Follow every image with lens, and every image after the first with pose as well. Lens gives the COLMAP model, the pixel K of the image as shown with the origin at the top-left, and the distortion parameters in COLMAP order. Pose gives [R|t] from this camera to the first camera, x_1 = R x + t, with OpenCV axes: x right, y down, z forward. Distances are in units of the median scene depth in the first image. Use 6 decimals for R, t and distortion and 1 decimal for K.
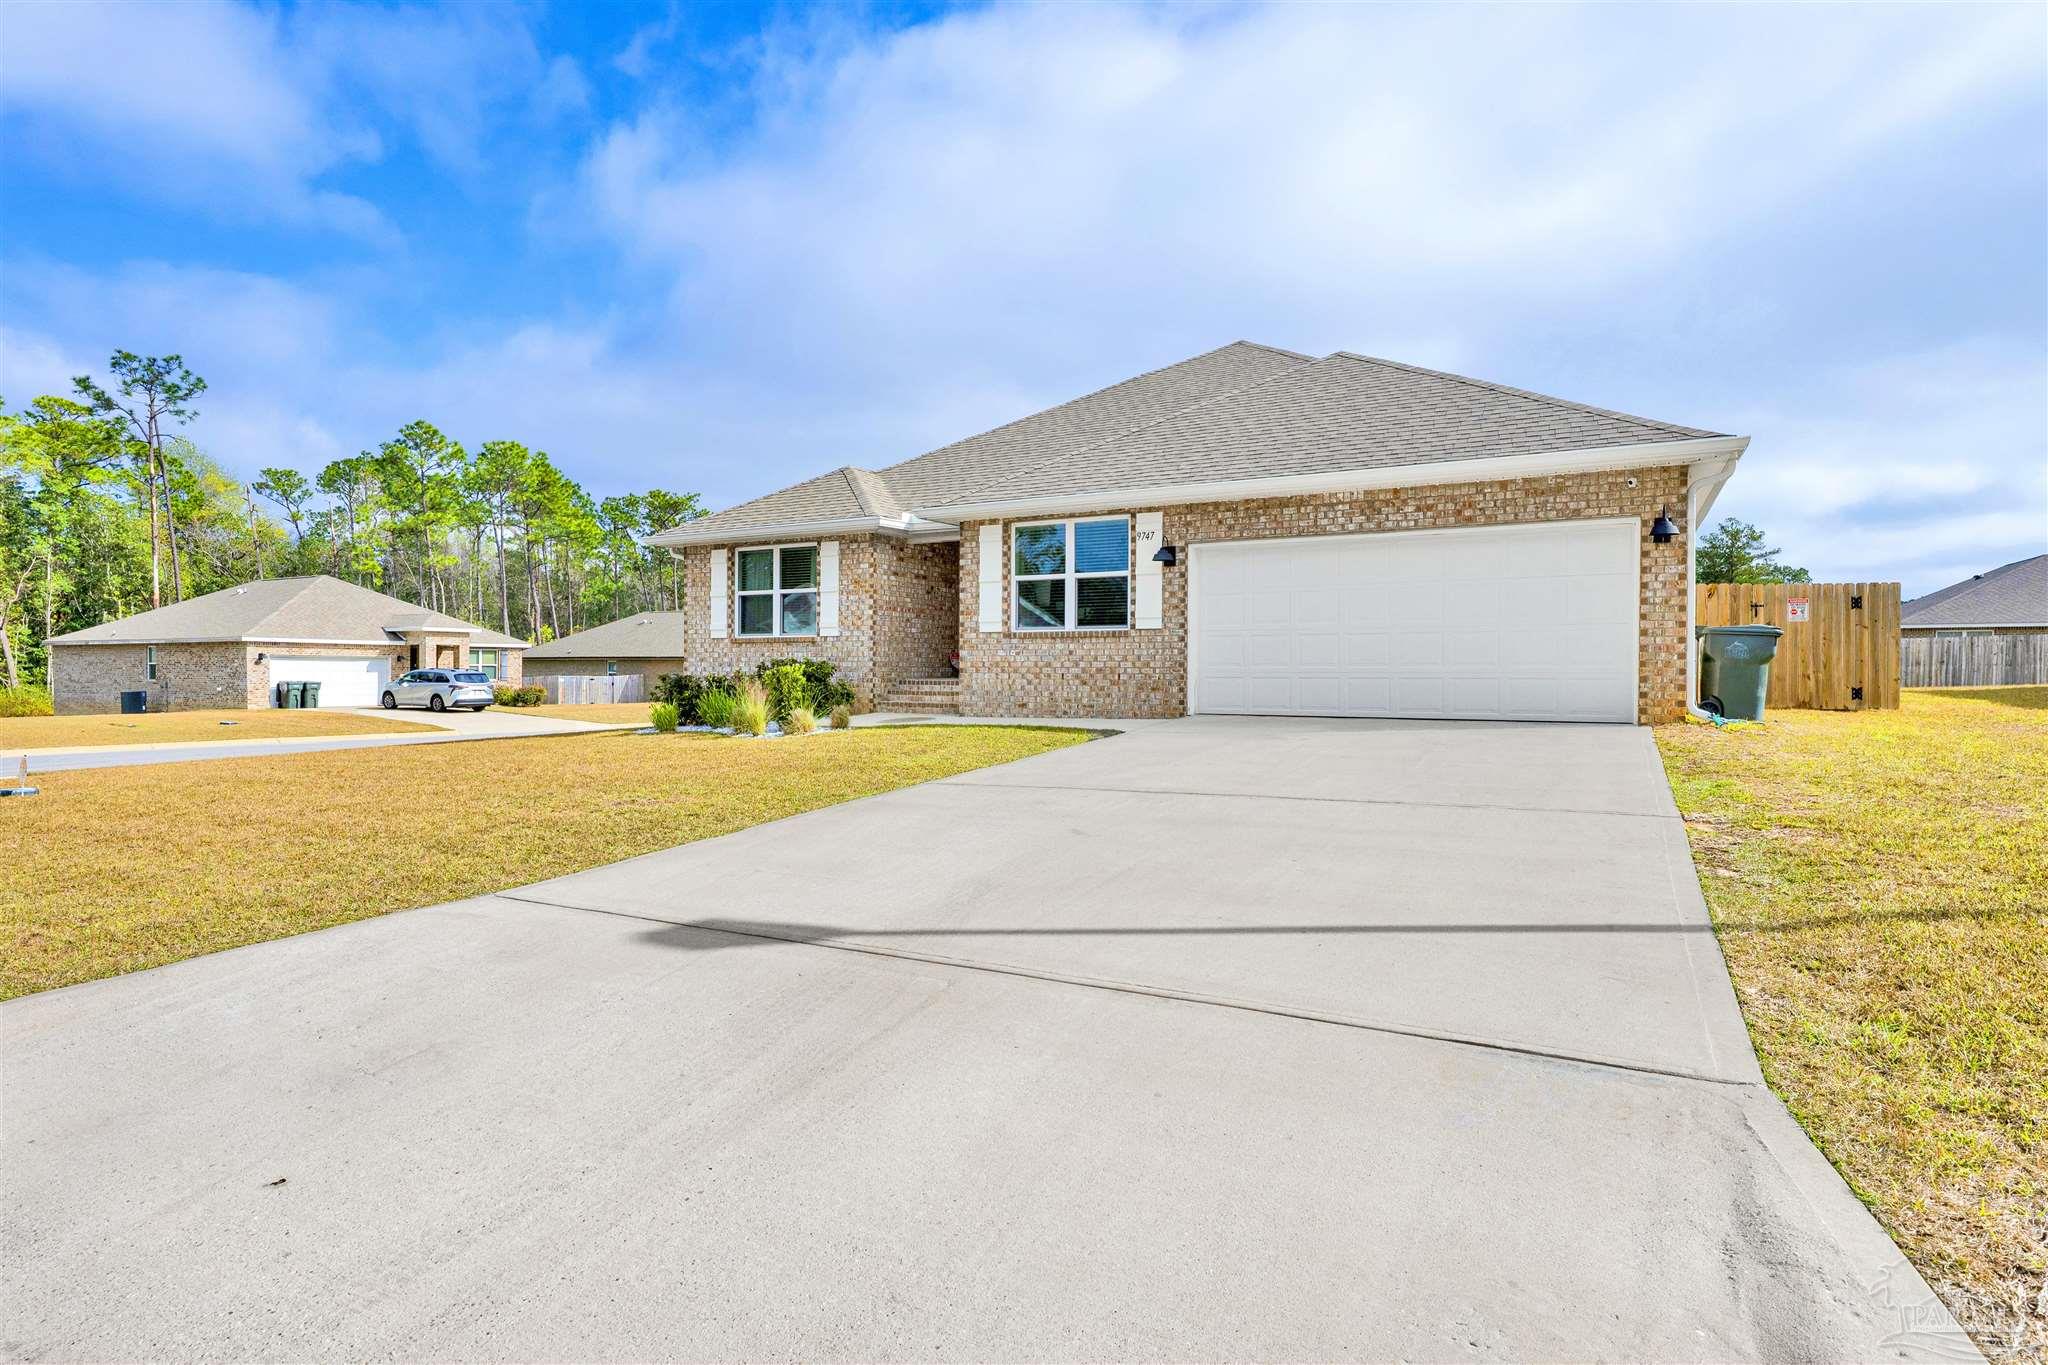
lens RADIAL K [[1090.5, 0, 1026.9], [0, 1090.5, 689.6], [0, 0, 1]] dist [0.002431, 0.000268]
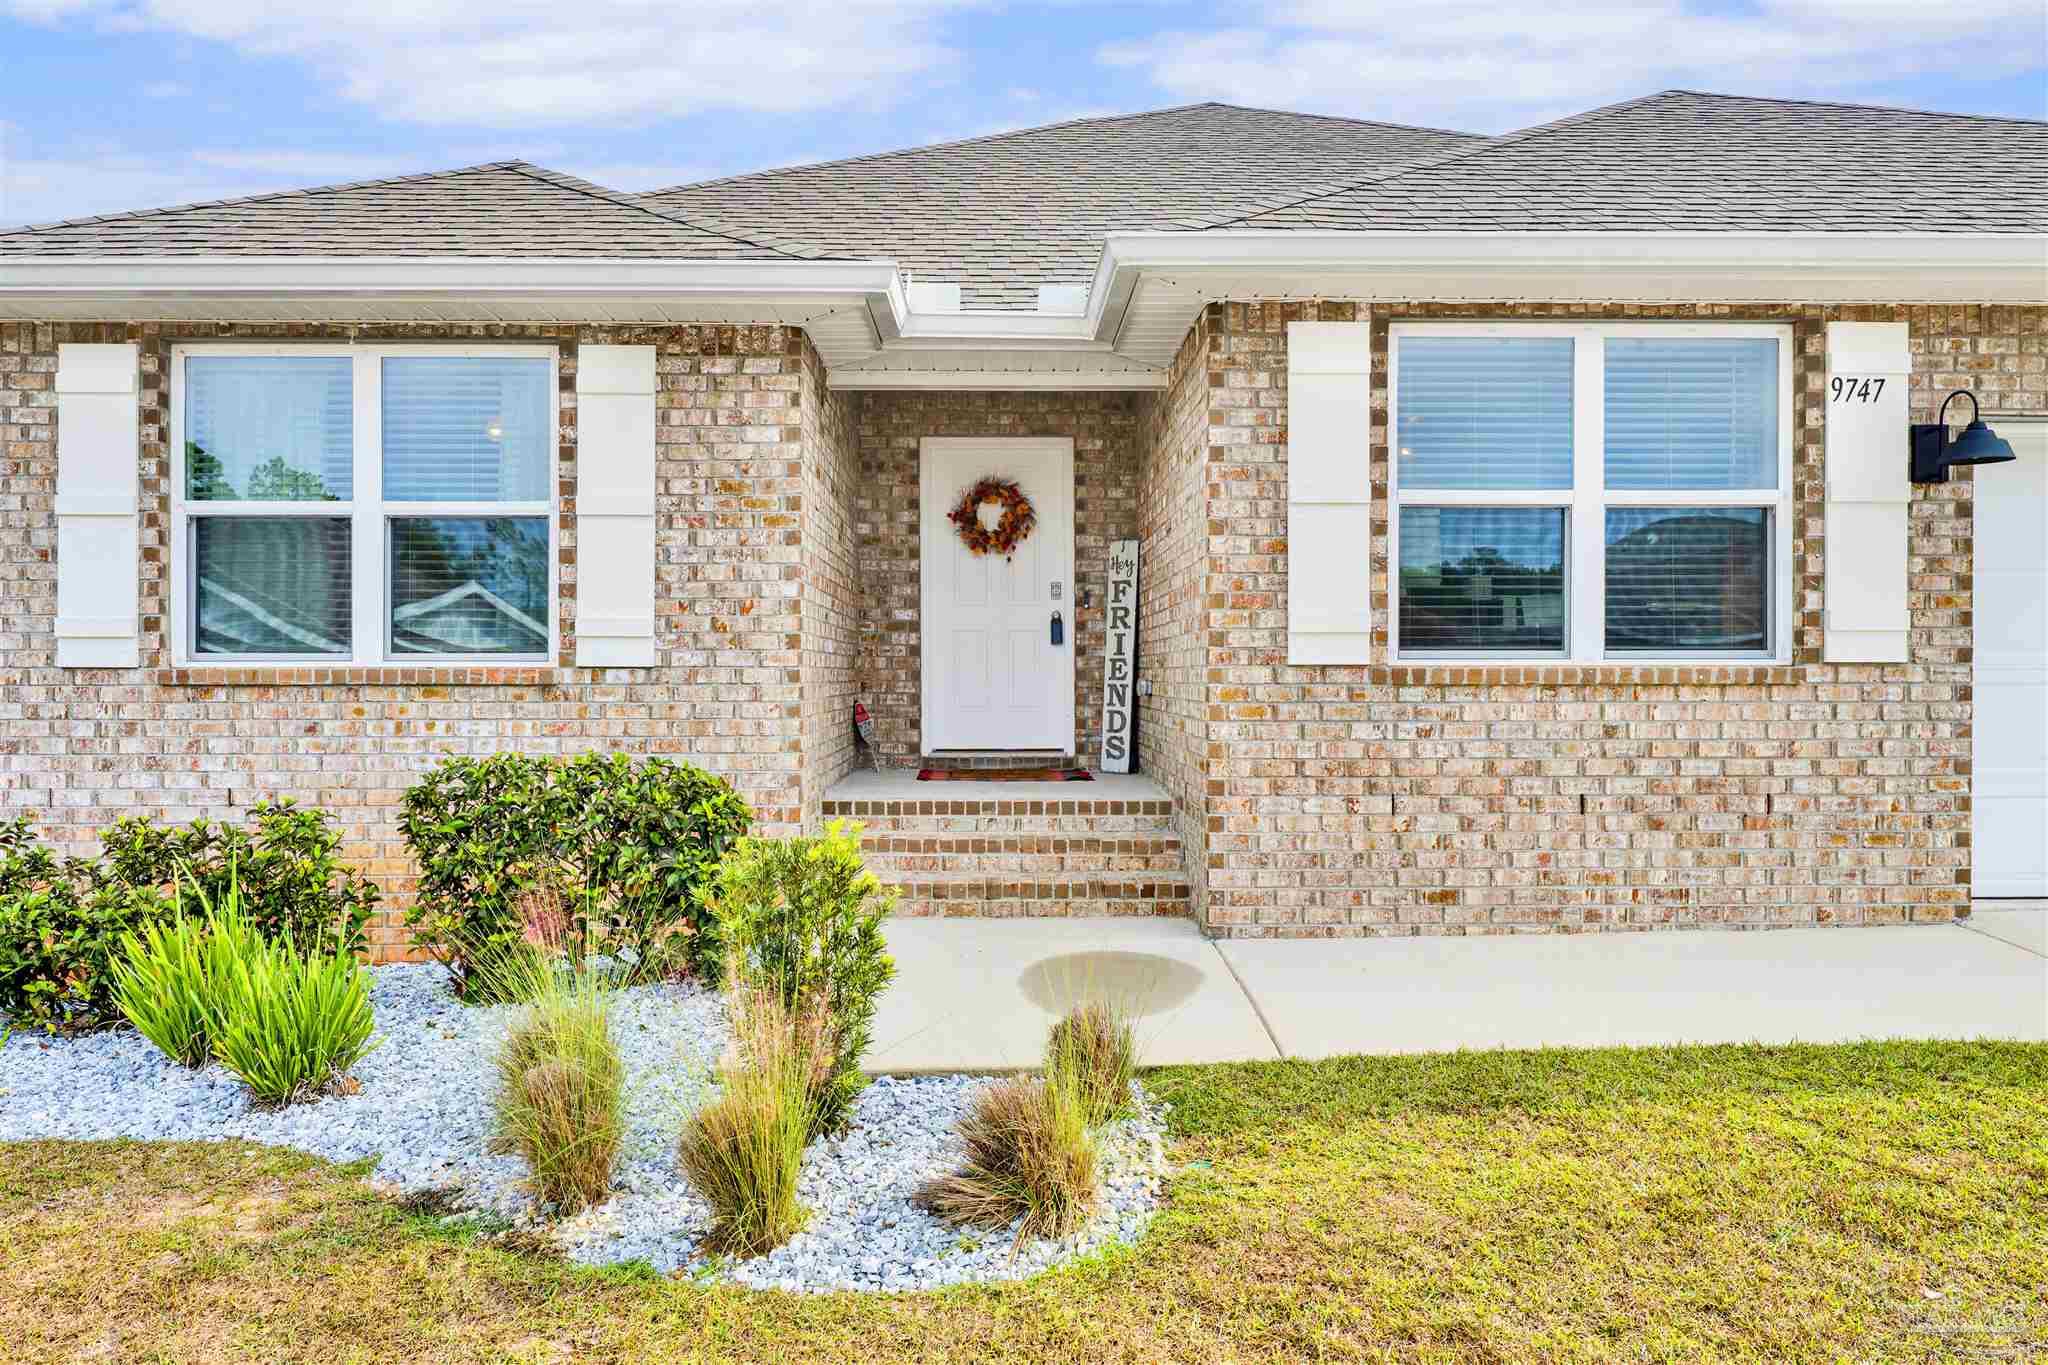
lens RADIAL K [[1287.7, 0, 1024.8], [0, 1287.7, 685.9], [0, 0, 1]] dist [0.000484, -0.000580]
pose [[0.863309, -0.012543, 0.504519, -0.305371], [0.012073, 0.999918, 0.004201, -0.051326], [-0.504531, 0.002465, 0.863390, 0.752781]]
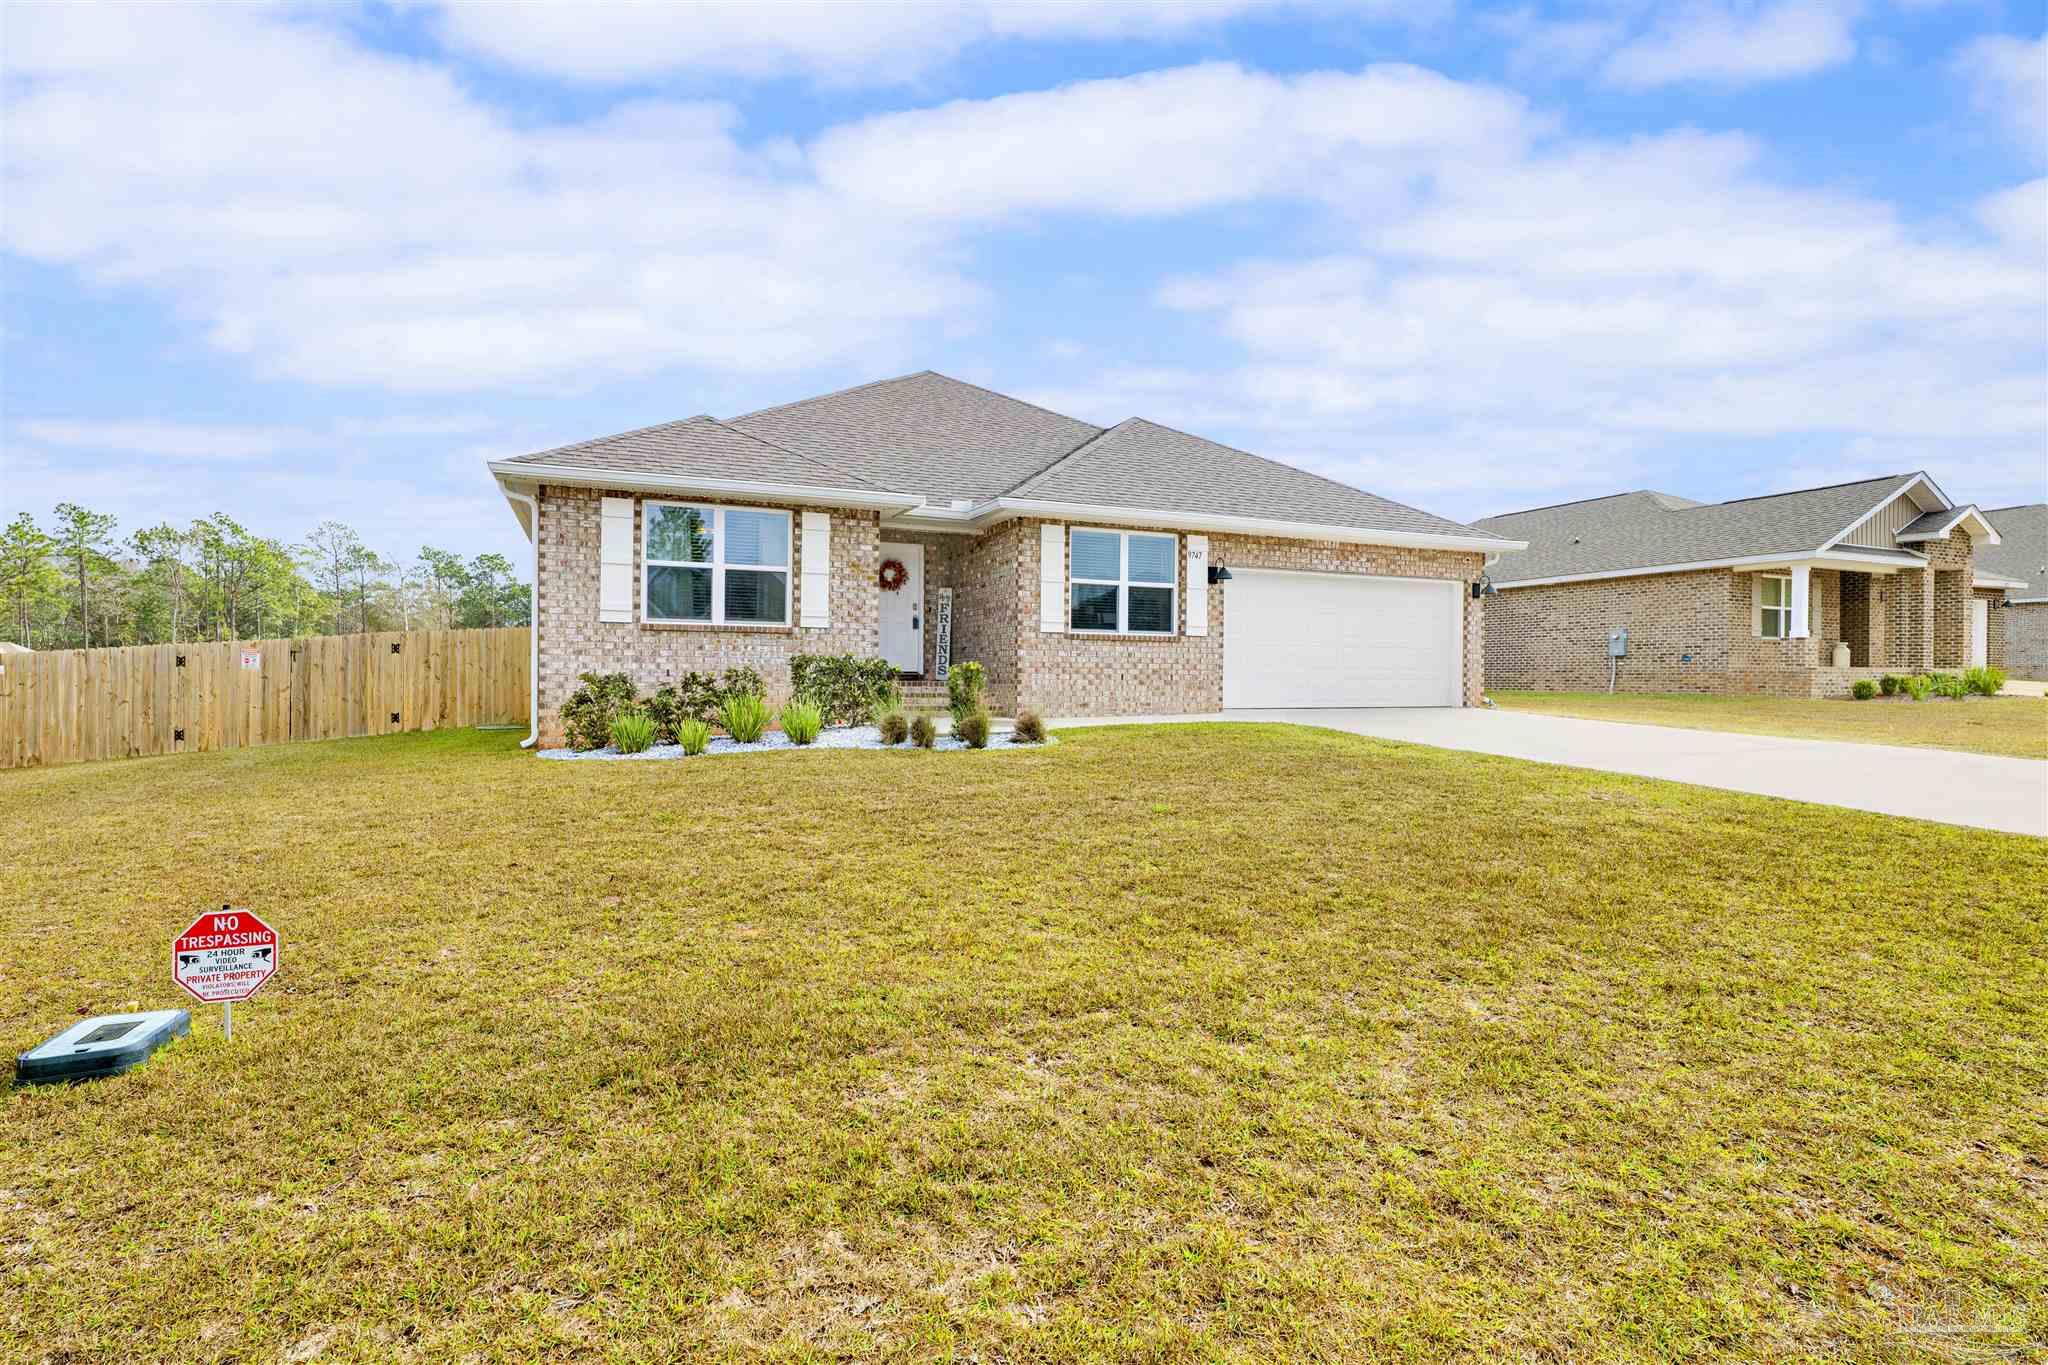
lens RADIAL K [[946.8, 0, 1026.0], [0, 946.8, 691.5], [0, 0, 1]] dist [0.000231, 0.000279]
pose [[0.608129, -0.014081, 0.793713, -0.762800], [0.005150, 0.999892, 0.013794, -0.011332], [-0.793821, -0.004301, 0.608136, 0.511056]]
